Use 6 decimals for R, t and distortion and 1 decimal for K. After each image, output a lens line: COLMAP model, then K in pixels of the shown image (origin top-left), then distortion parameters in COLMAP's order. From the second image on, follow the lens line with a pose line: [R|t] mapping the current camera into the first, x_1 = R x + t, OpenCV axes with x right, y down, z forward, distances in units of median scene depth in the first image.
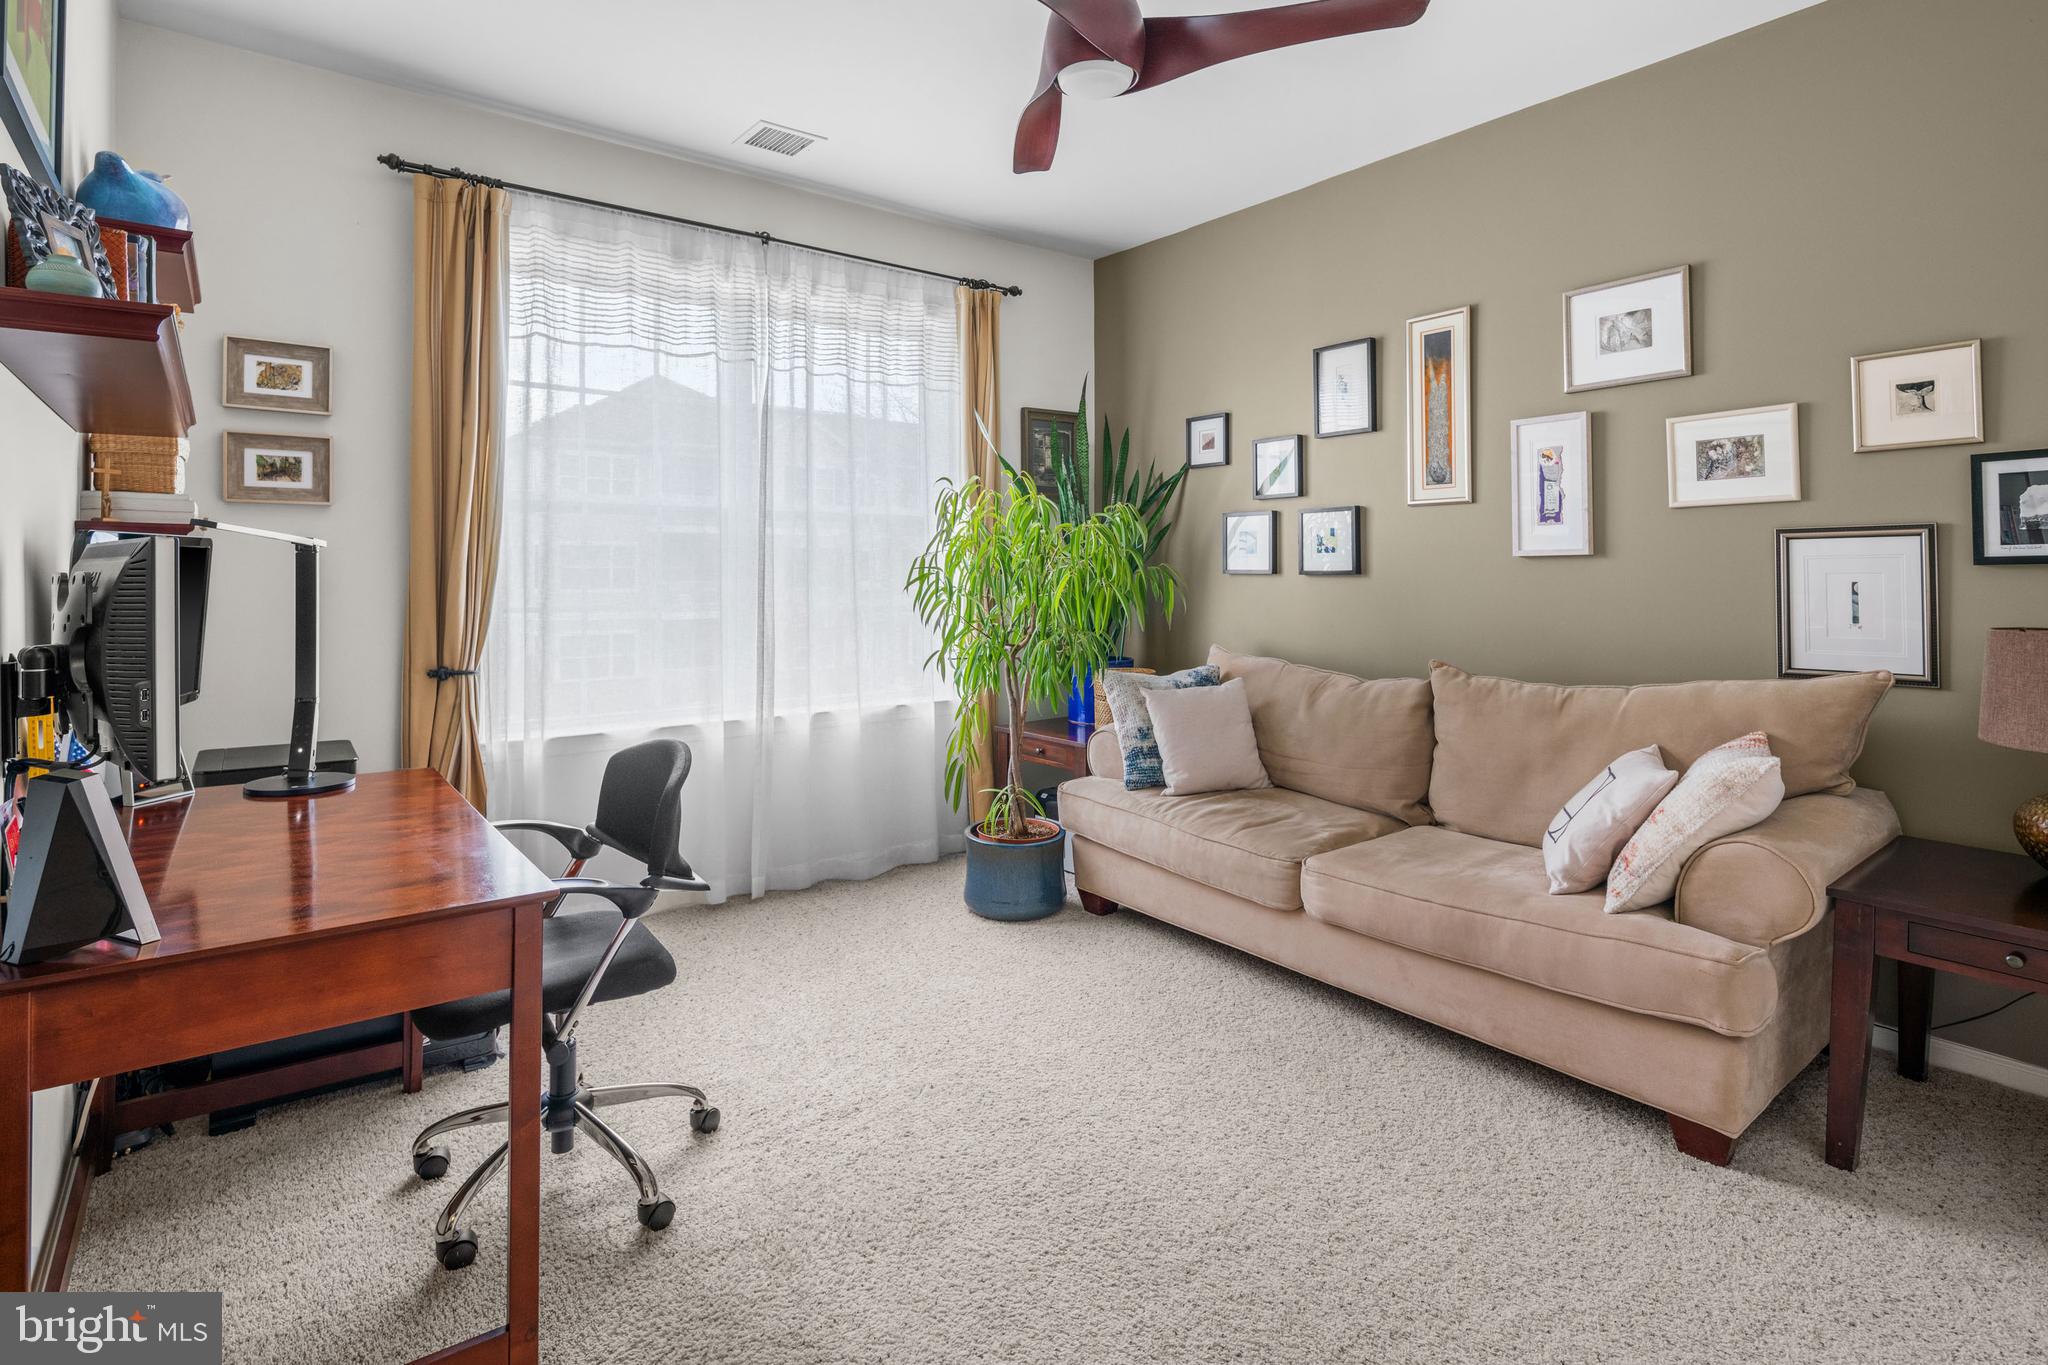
lens RADIAL K [[1032.6, 0, 1023.4], [0, 1032.6, 568.1], [0, 0, 1]] dist [0.001562, -0.001122]
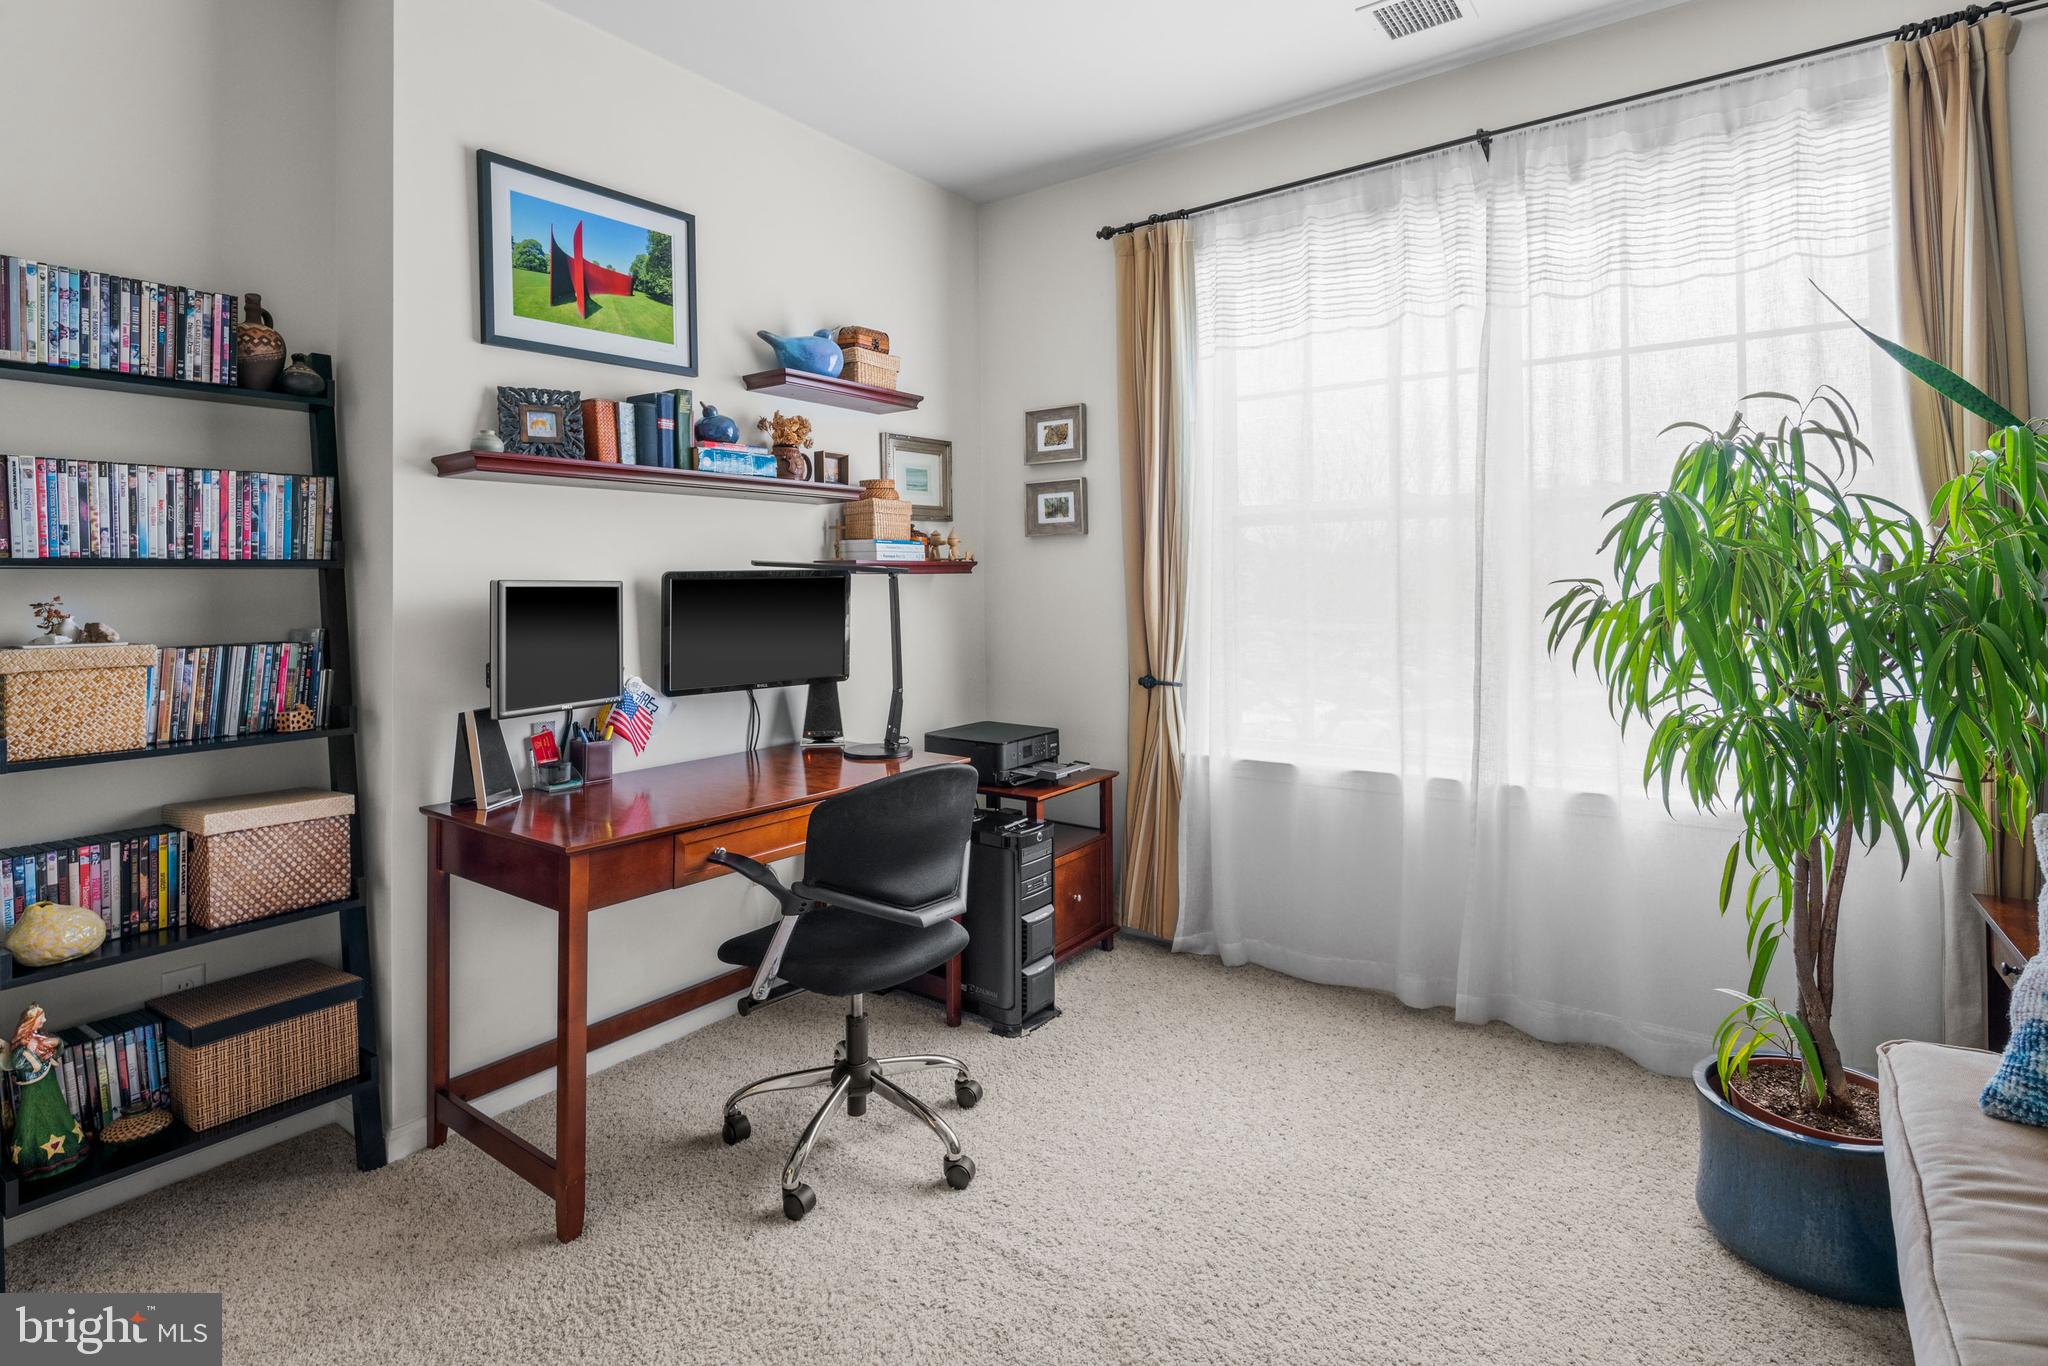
lens RADIAL K [[1032.6, 0, 1023.4], [0, 1032.6, 568.6], [0, 0, 1]] dist [0.001562, -0.001122]
pose [[0.263330, -0.018744, -0.964524, 0.606694], [0.015303, 0.999767, -0.015251, -0.004338], [0.964584, -0.010744, 0.263556, 0.781246]]
